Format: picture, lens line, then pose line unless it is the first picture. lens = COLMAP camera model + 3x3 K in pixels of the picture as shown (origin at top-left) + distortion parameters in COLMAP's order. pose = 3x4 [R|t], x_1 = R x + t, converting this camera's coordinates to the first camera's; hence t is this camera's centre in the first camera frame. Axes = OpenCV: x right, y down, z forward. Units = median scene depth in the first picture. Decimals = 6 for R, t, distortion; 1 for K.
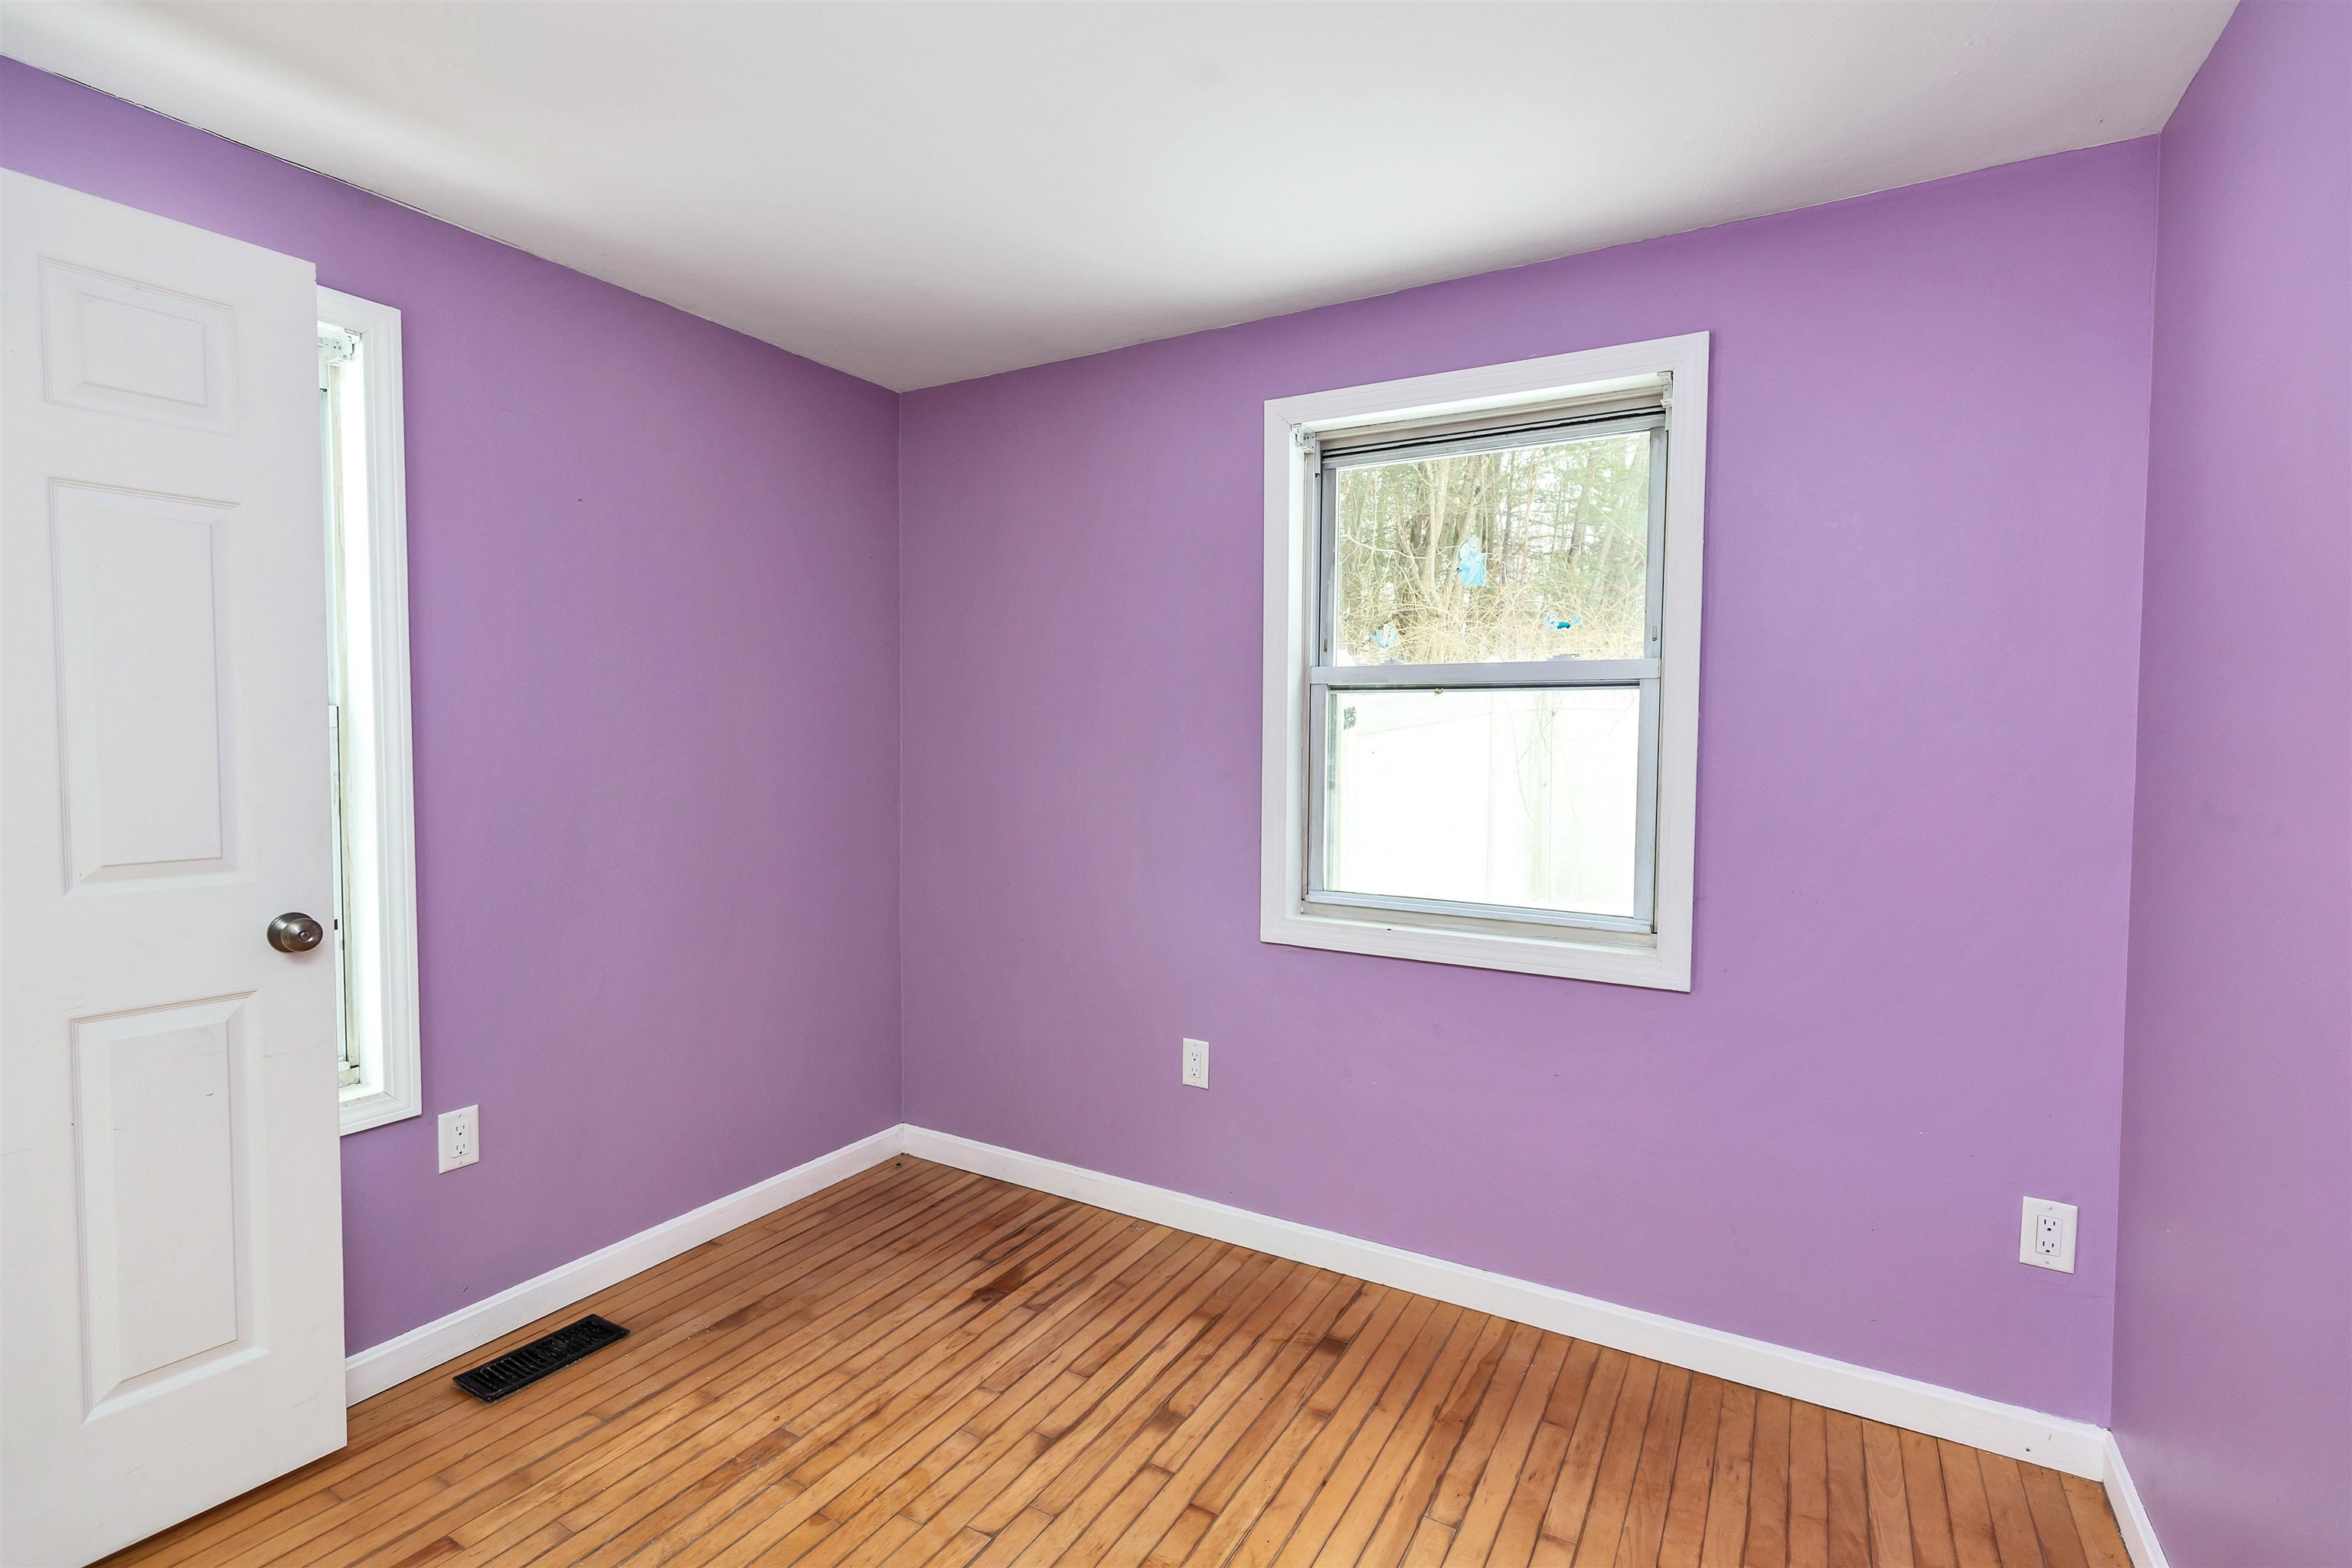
lens RADIAL K [[1078.8, 0, 1143.2], [0, 1078.8, 774.6], [0, 0, 1]] dist [0.001757, 0.000260]
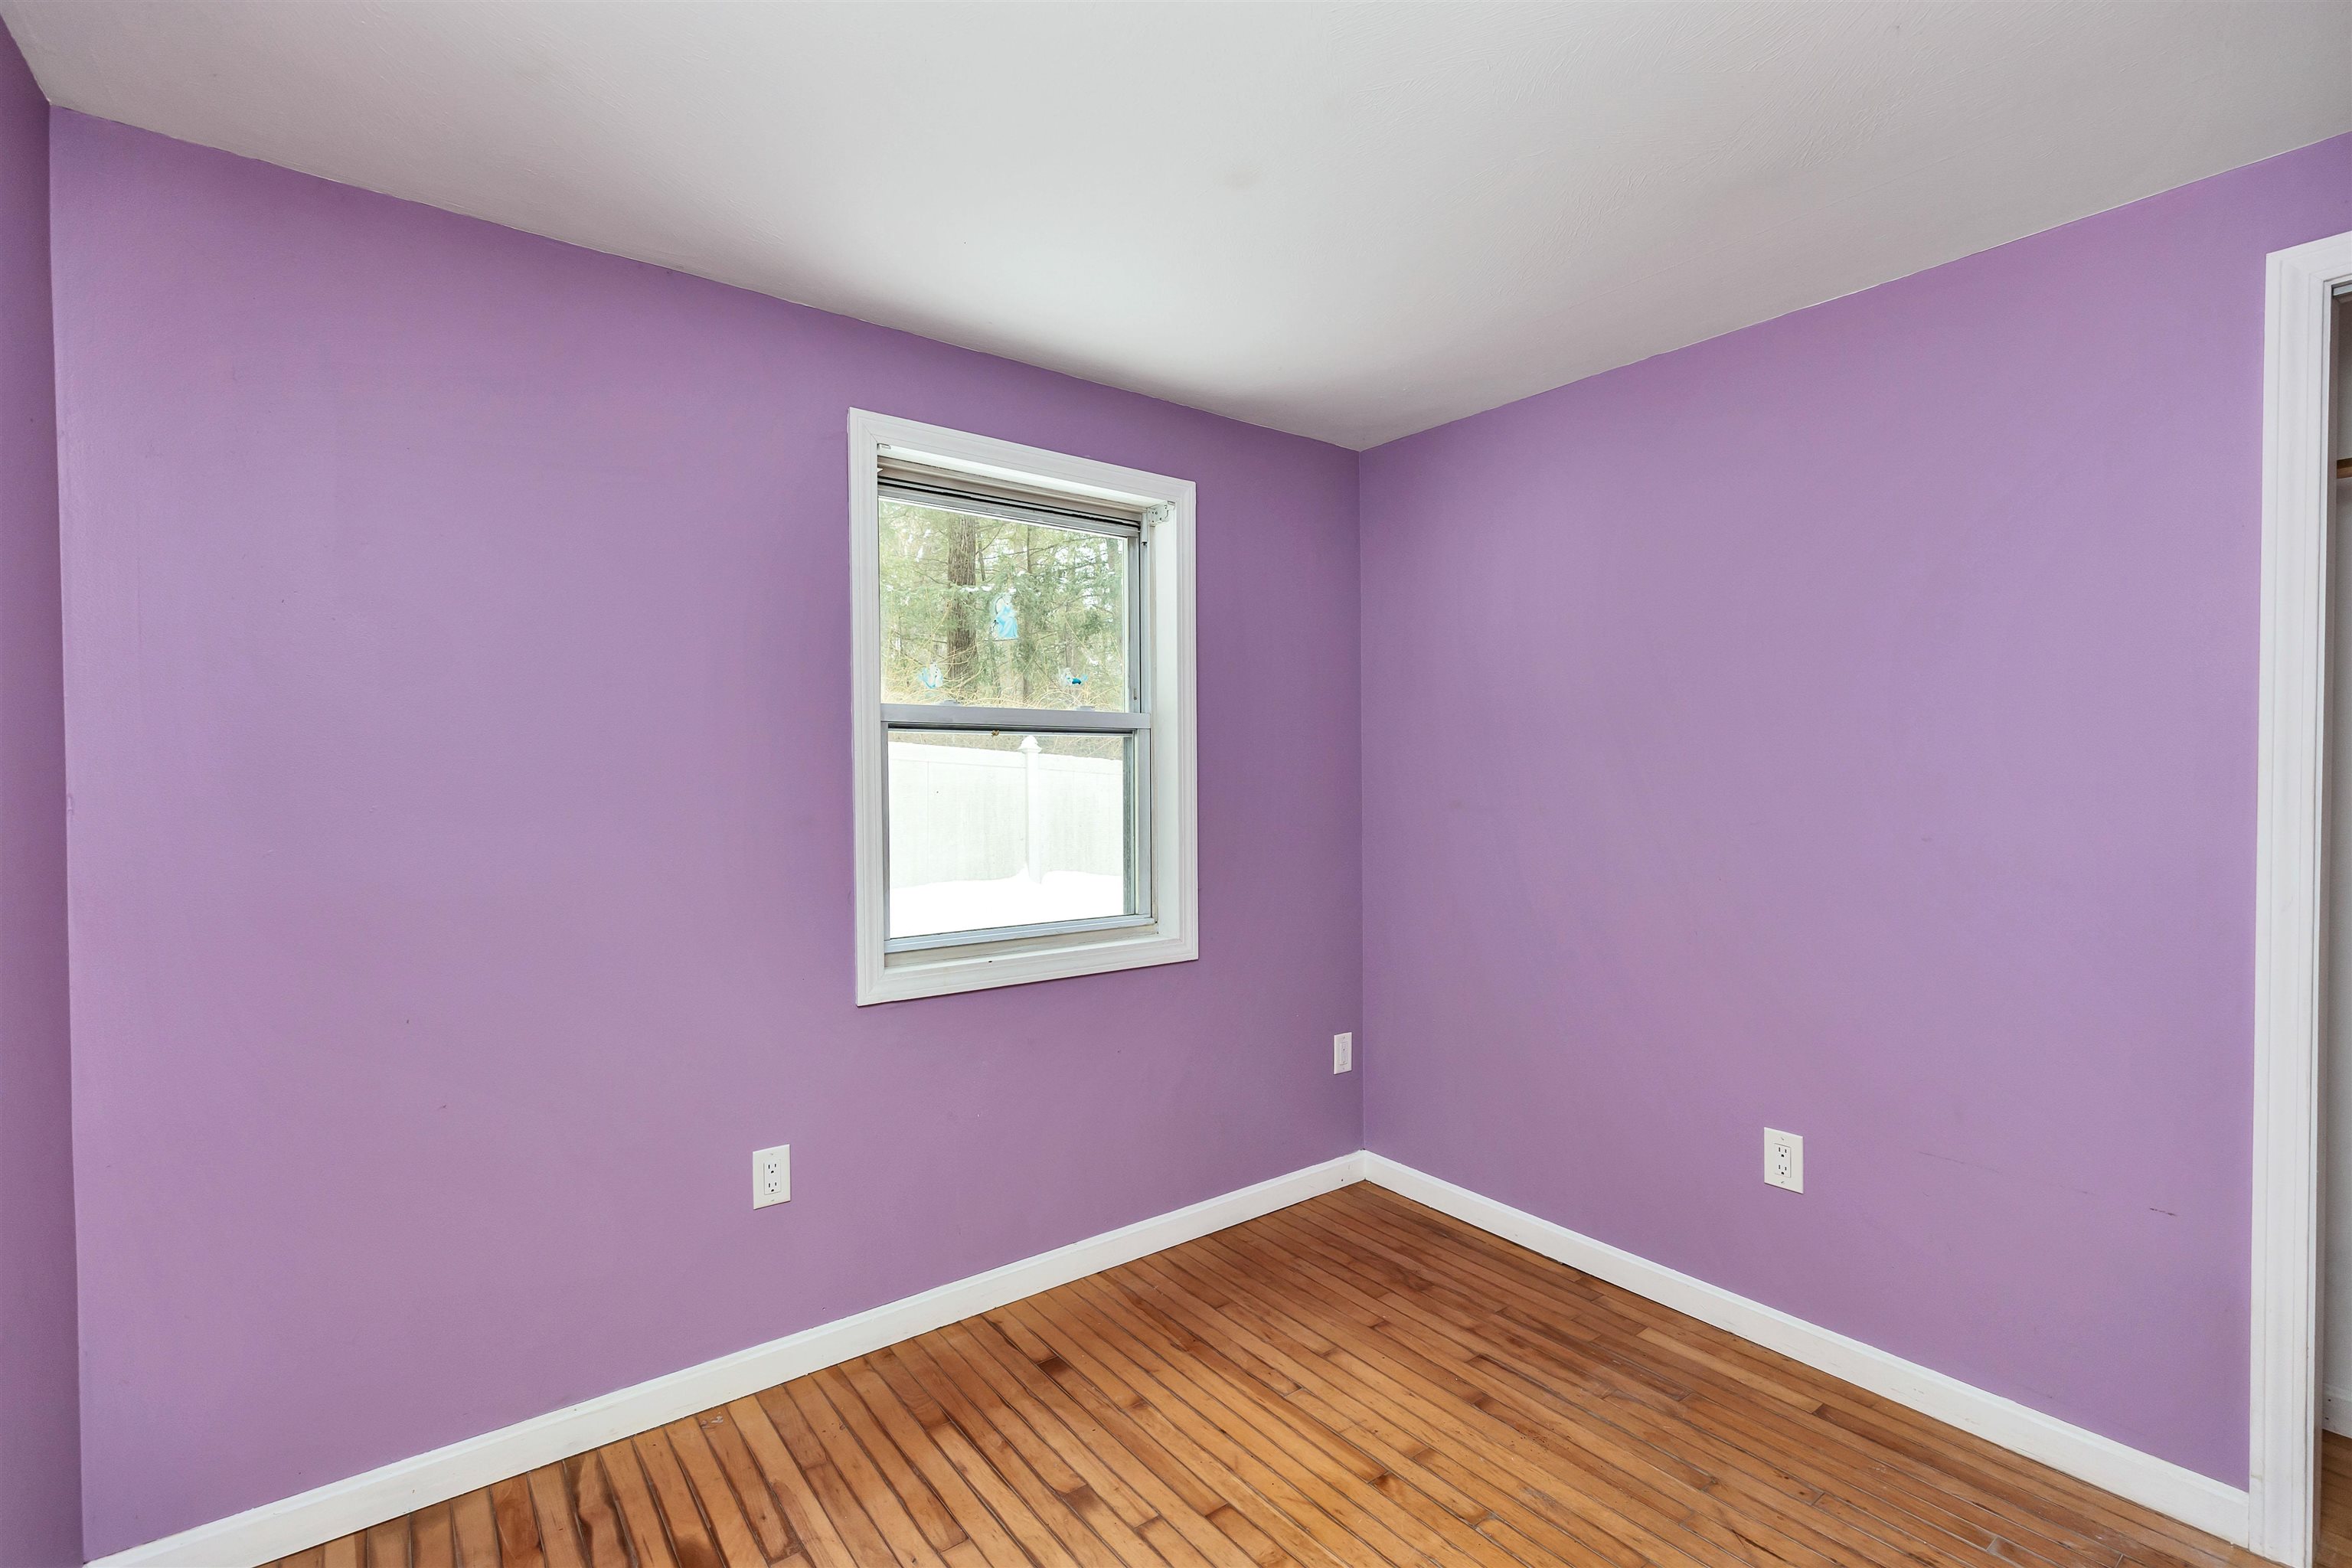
lens RADIAL K [[1056.4, 0, 1173.5], [0, 1056.4, 783.7], [0, 0, 1]] dist [0.002655, -0.000407]
pose [[0.367625, -0.012167, 0.929895, -0.713919], [0.046746, 0.998892, -0.005411, -0.013536], [-0.928799, 0.045458, 0.367787, 0.499930]]
